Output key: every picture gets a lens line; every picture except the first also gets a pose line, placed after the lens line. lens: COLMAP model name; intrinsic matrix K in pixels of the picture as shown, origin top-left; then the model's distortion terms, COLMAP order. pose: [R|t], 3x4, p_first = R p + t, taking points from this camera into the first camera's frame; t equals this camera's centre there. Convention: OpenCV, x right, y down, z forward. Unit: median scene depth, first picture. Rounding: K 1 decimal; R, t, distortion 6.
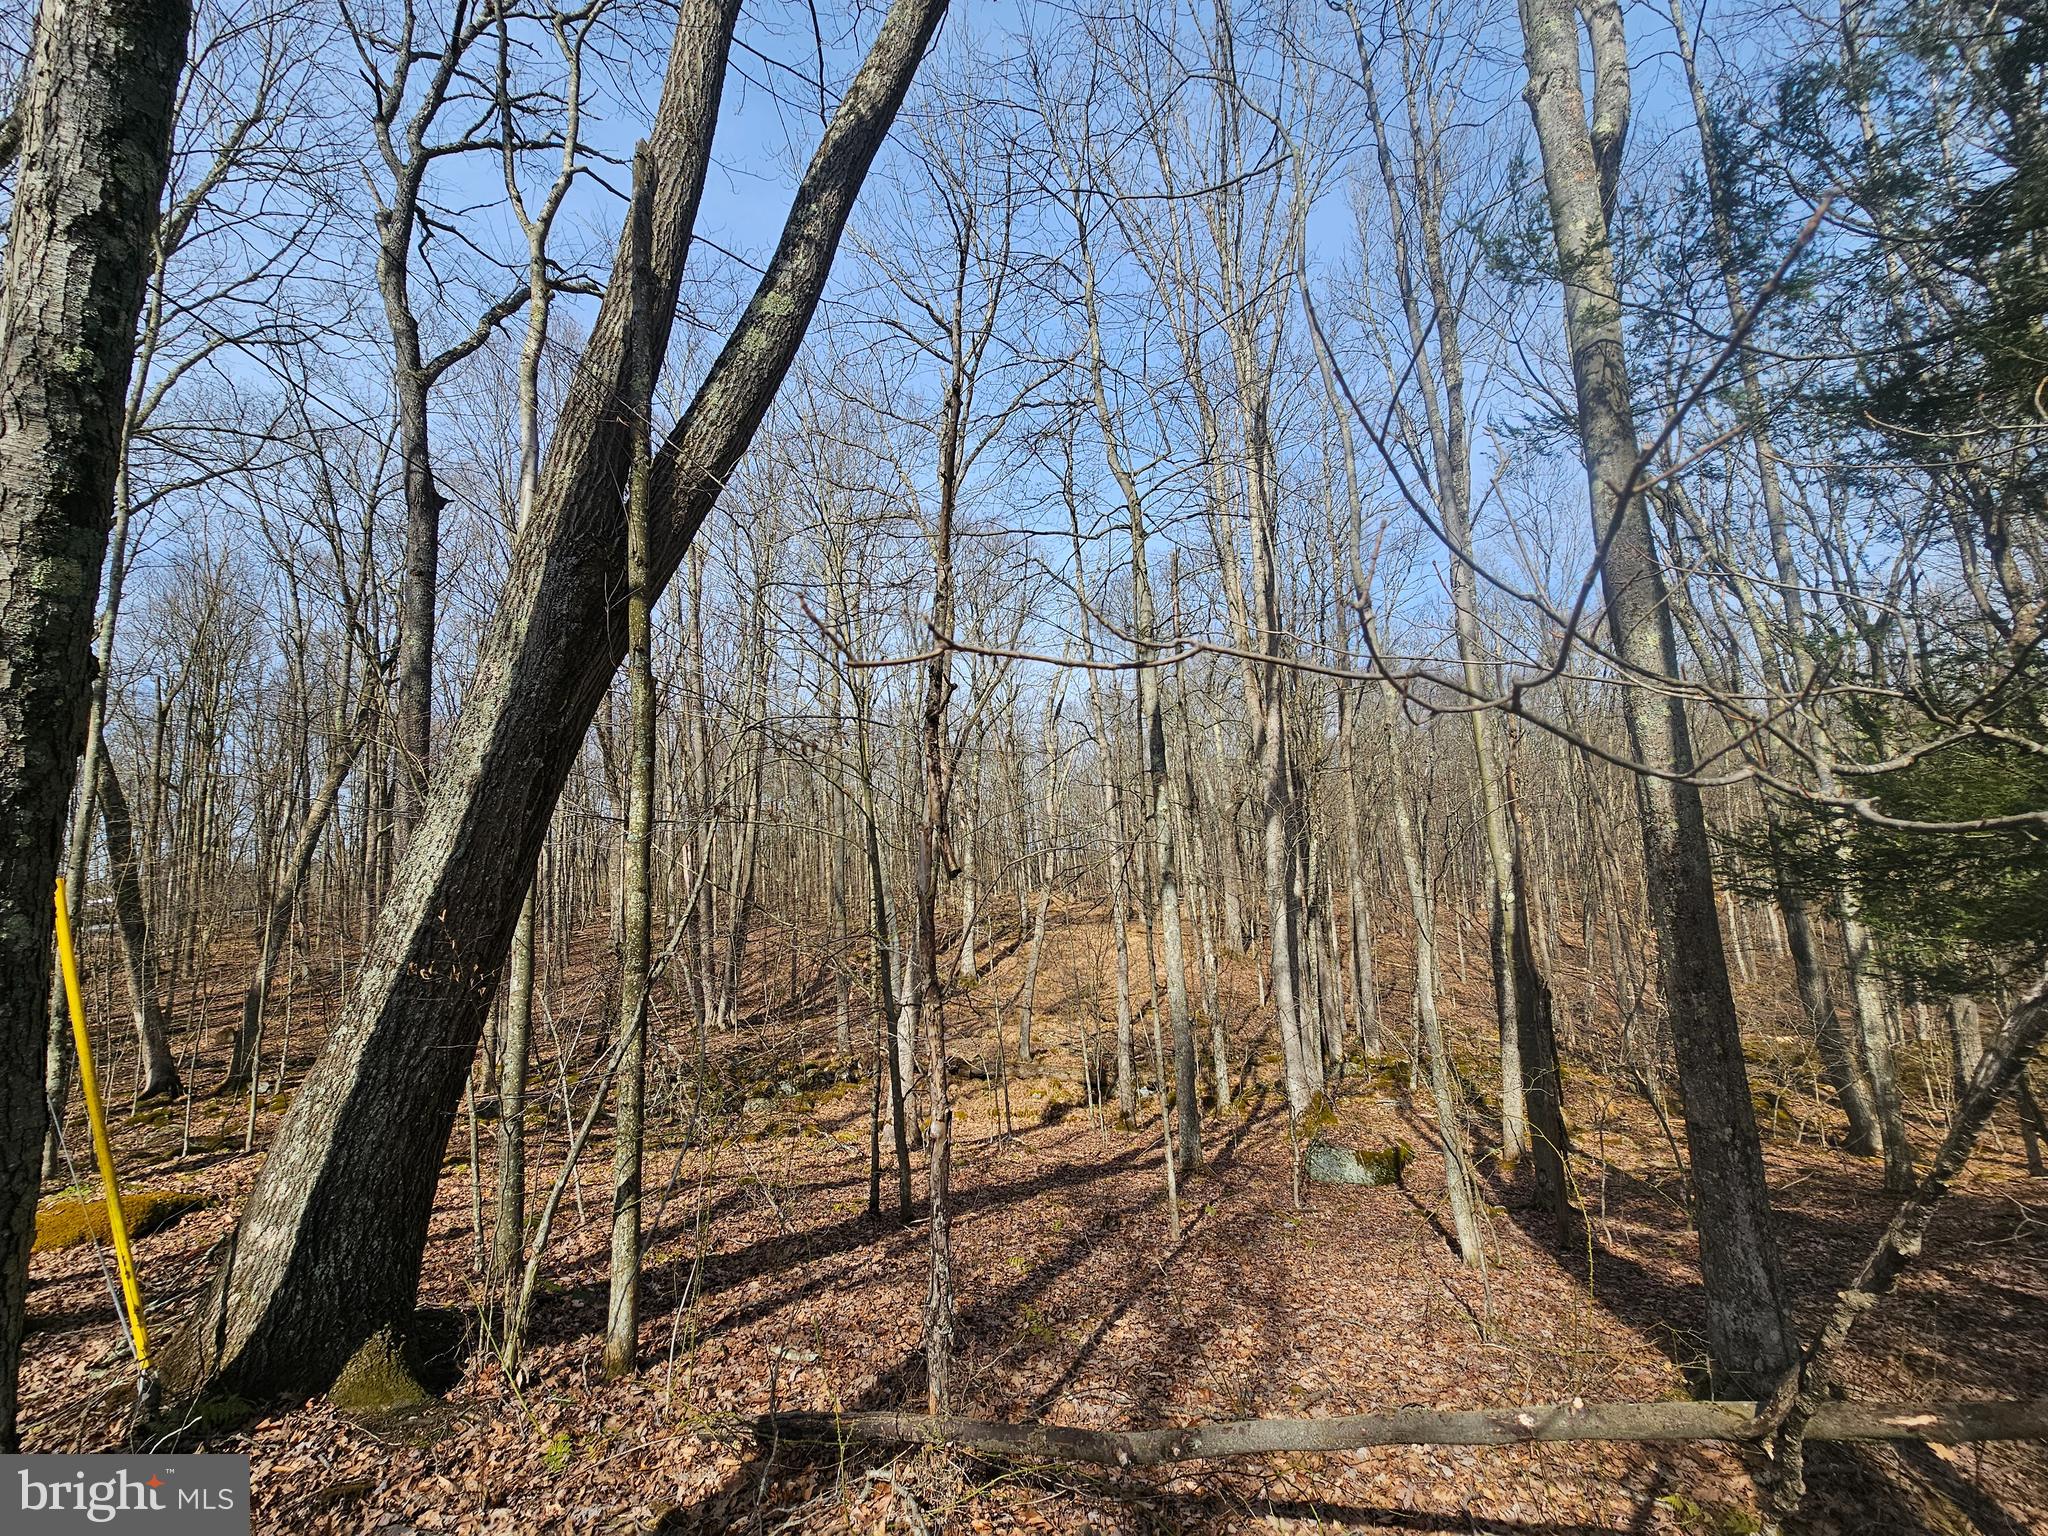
lens RADIAL K [[824.4, 0, 1022.5], [0, 824.4, 778.4], [0, 0, 1]] dist [0.000492, 0.000221]
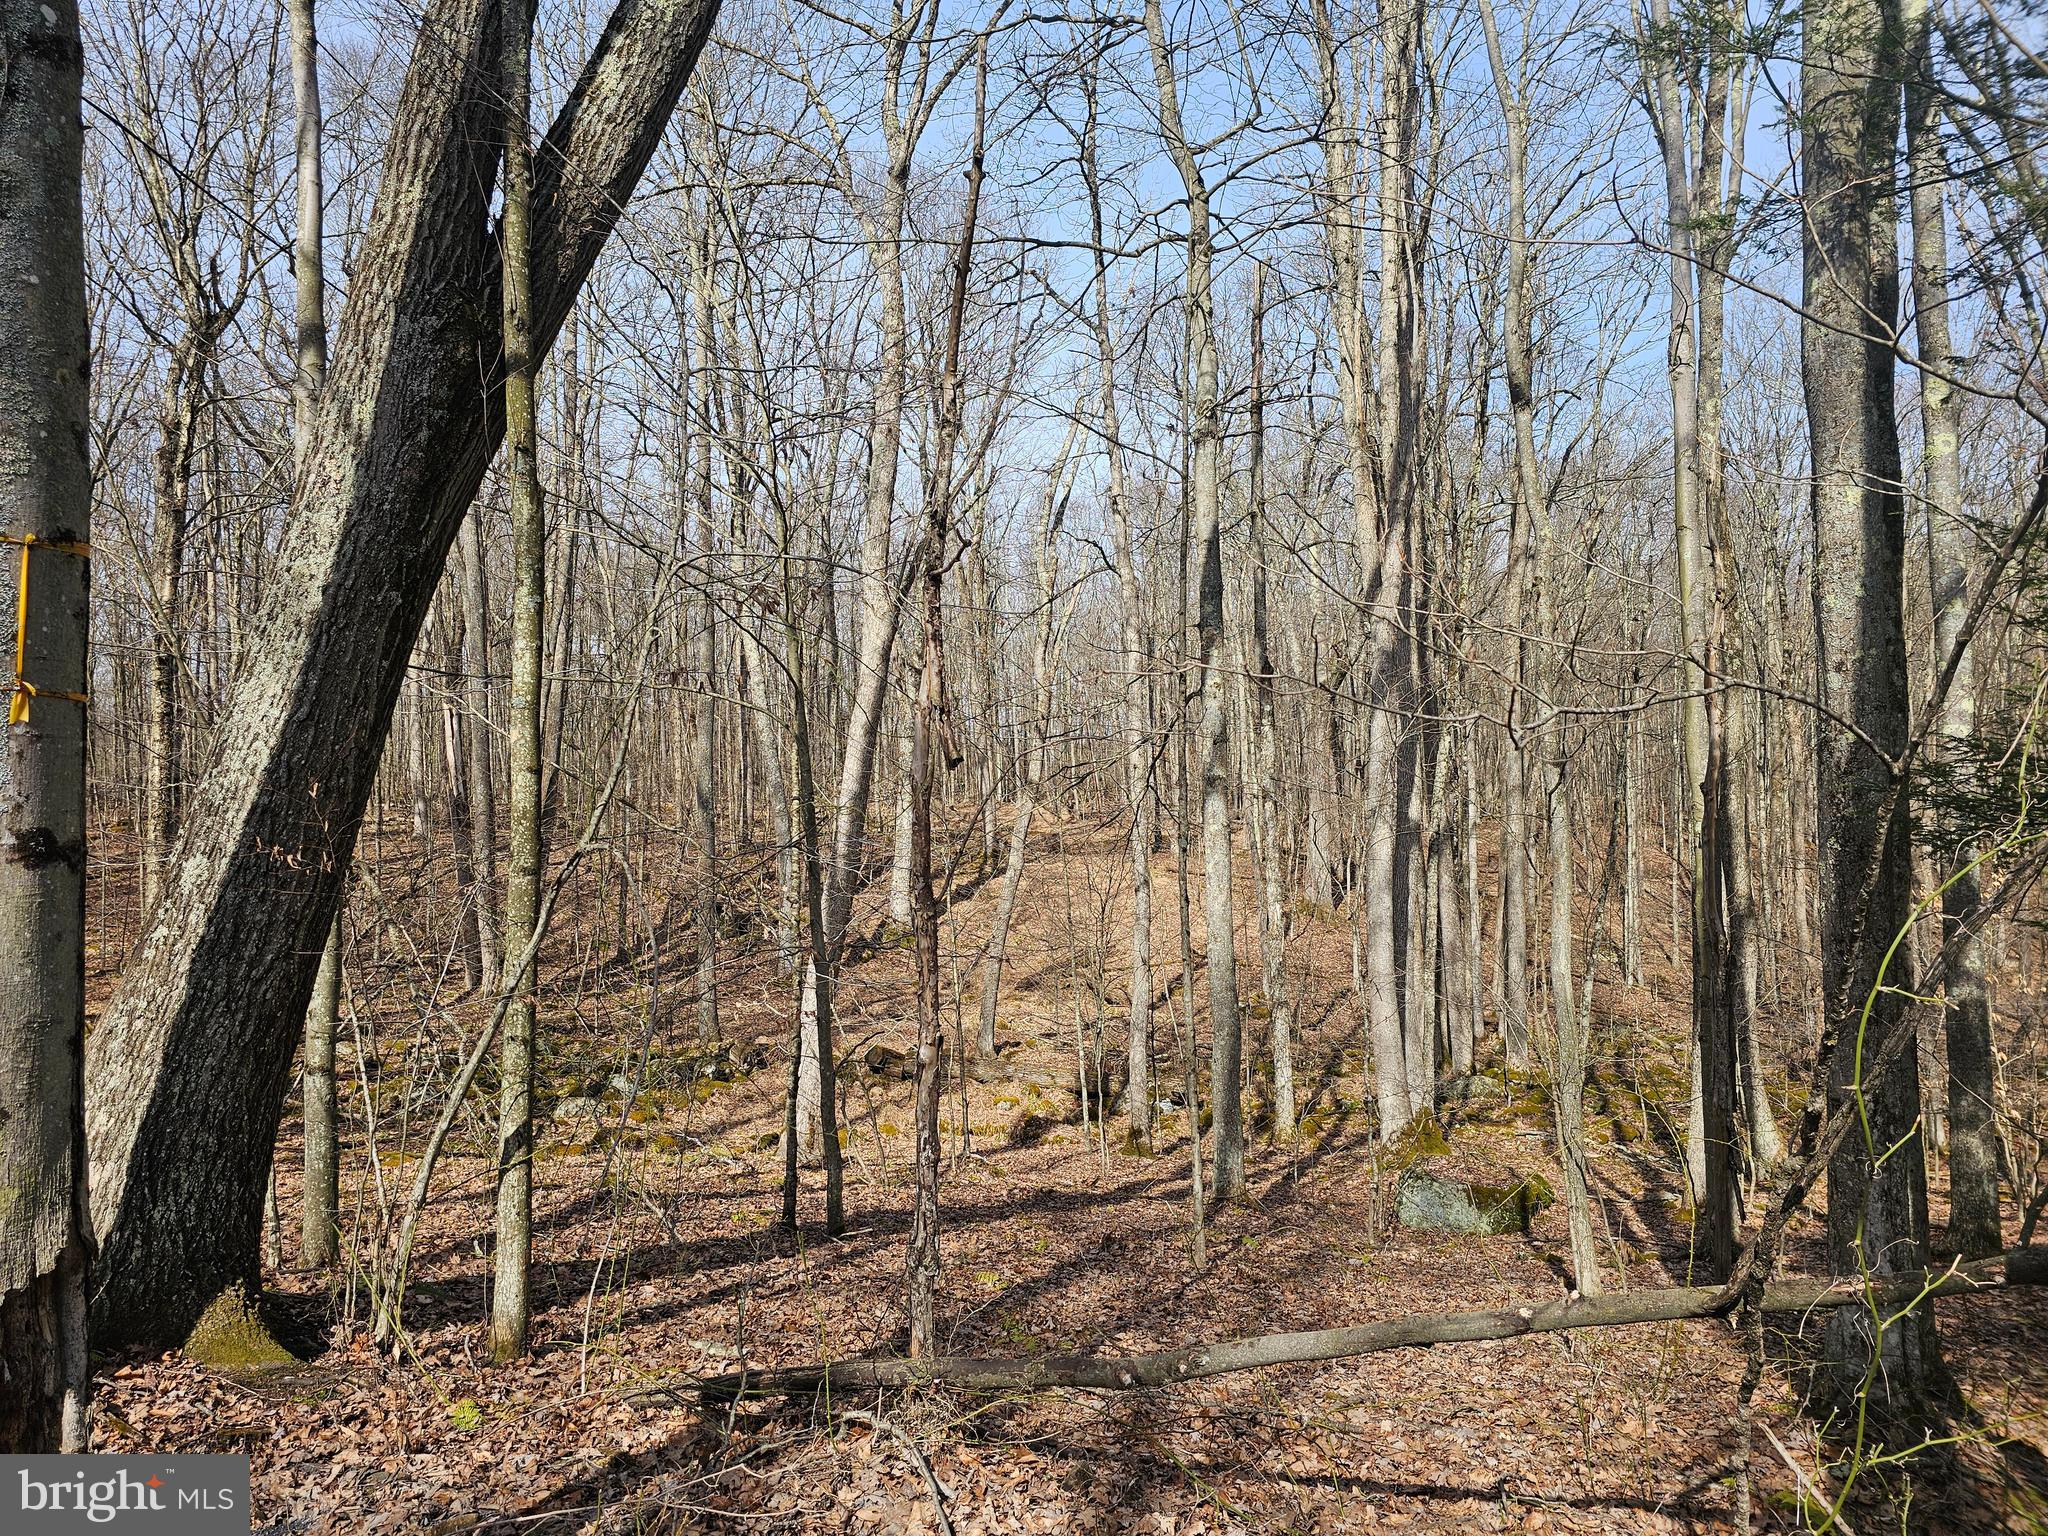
lens RADIAL K [[1378.1, 0, 1024.0], [0, 1378.1, 768.0], [0, 0, 1]] dist [0.135082, -0.176142]
pose [[0.998848, 0.036887, 0.030698, -0.022693], [-0.040045, 0.993174, 0.109553, -0.014844], [-0.026447, -0.110656, 0.993507, -0.166222]]
